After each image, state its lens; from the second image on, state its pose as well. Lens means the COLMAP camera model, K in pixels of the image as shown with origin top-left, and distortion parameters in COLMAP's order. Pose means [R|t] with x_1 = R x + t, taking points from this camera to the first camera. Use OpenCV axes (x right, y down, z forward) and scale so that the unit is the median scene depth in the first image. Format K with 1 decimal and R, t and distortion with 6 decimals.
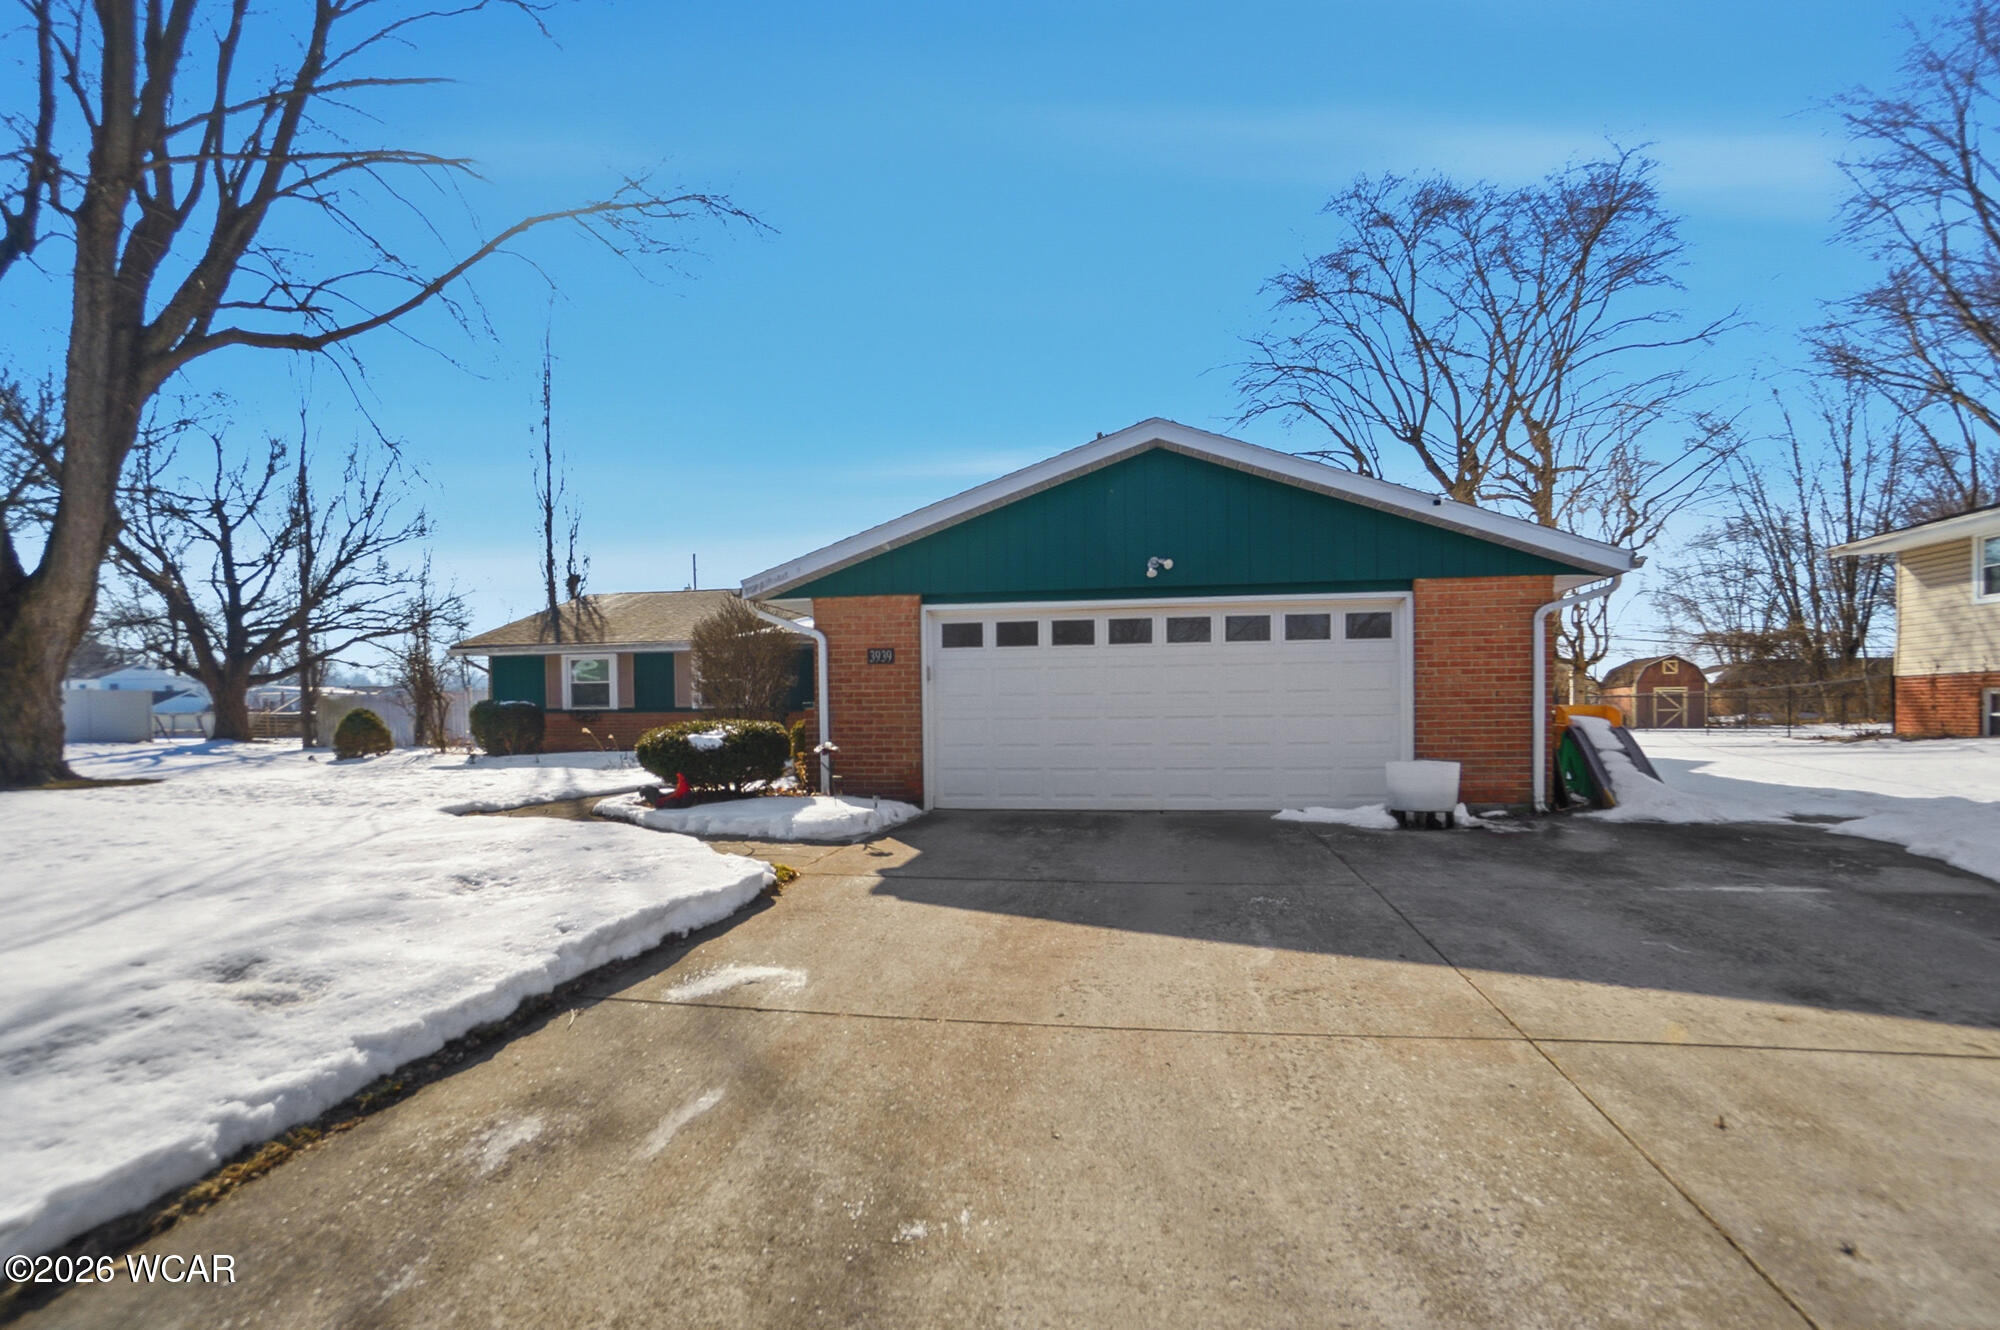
lens RADIAL K [[917.2, 0, 996.1], [0, 917.2, 715.8], [0, 0, 1]] dist [-0.045319, 0.000491]
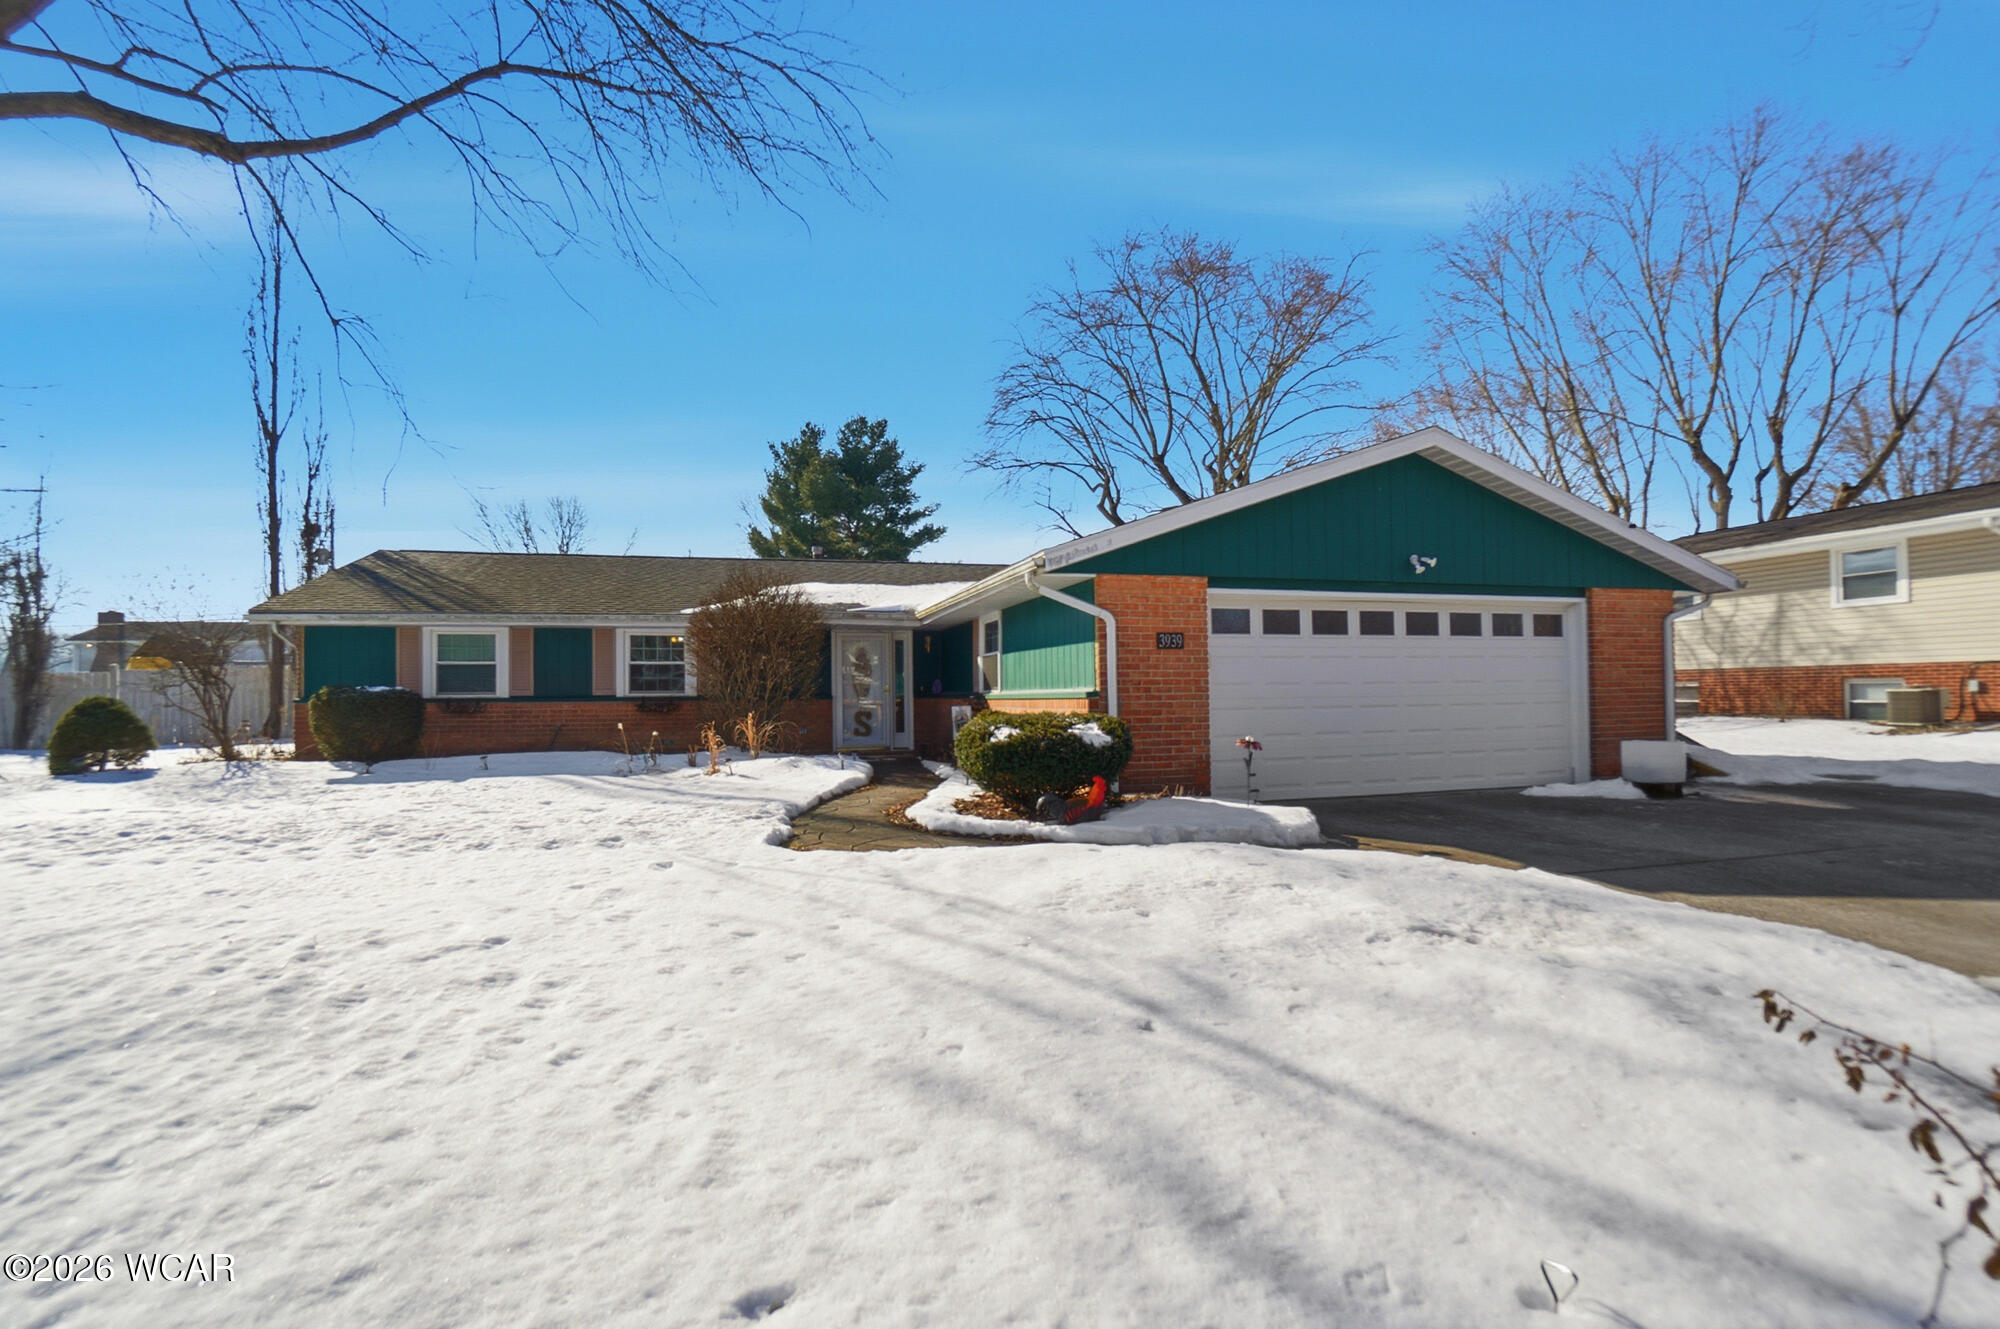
lens RADIAL K [[892.2, 0, 983.5], [0, 892.2, 672.2], [0, 0, 1]] dist [-0.071120, 0.022494]
pose [[0.915461, 0.009696, 0.402290, -0.658311], [0.003682, 0.999466, -0.032469, -0.005237], [-0.402390, 0.031206, 0.914936, 0.256371]]
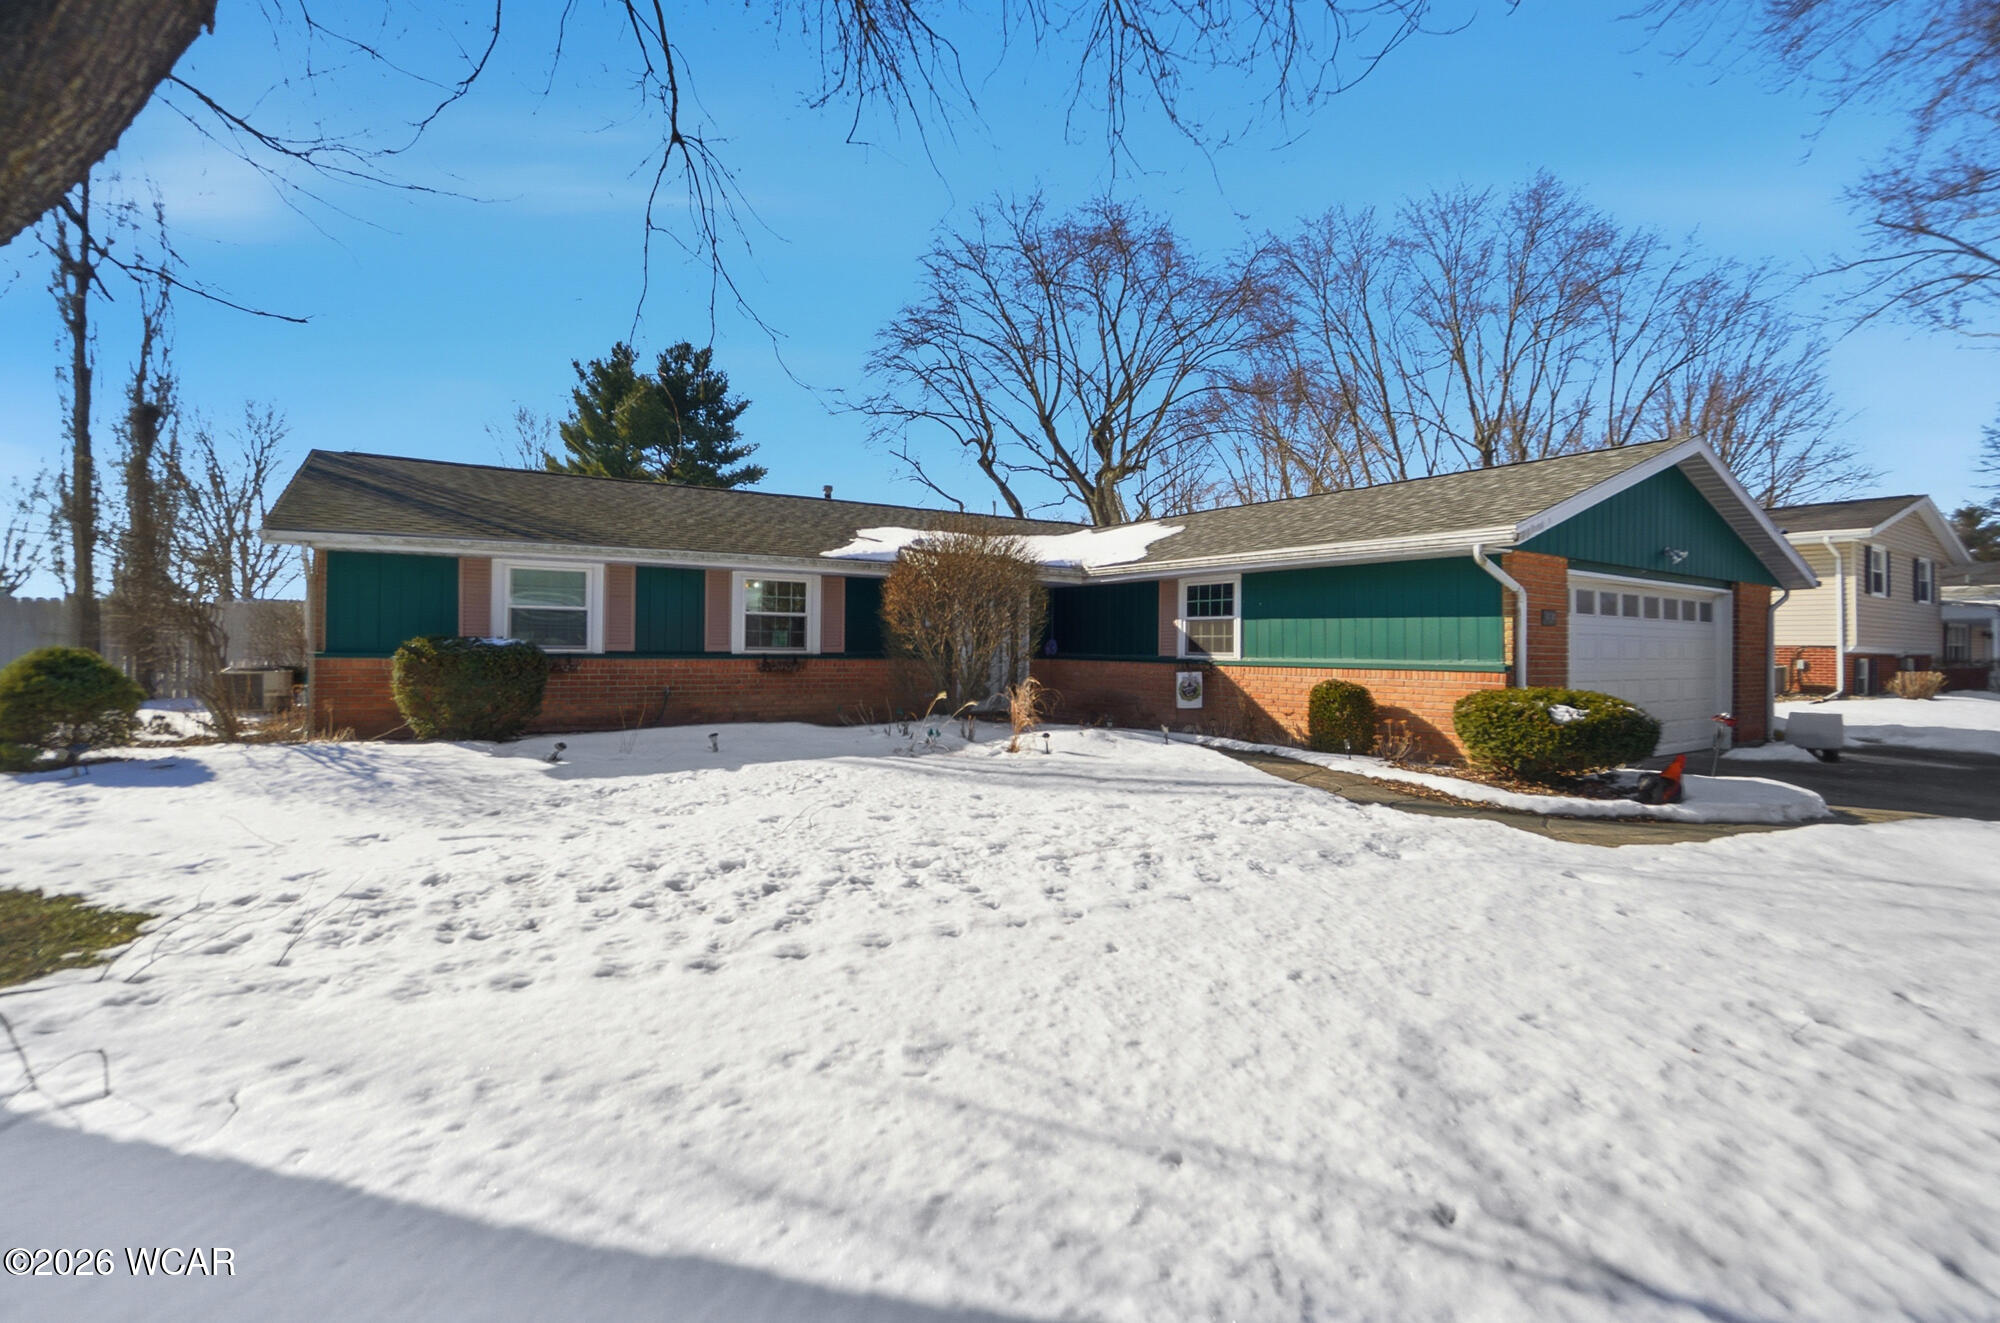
lens RADIAL K [[892.2, 0, 983.5], [0, 892.2, 669.2], [0, 0, 1]] dist [-0.071120, 0.022494]
pose [[0.747840, 0.001482, 0.663877, -1.194102], [-0.014097, 0.999807, 0.013648, -0.014307], [-0.663729, -0.019565, 0.747717, 0.707144]]
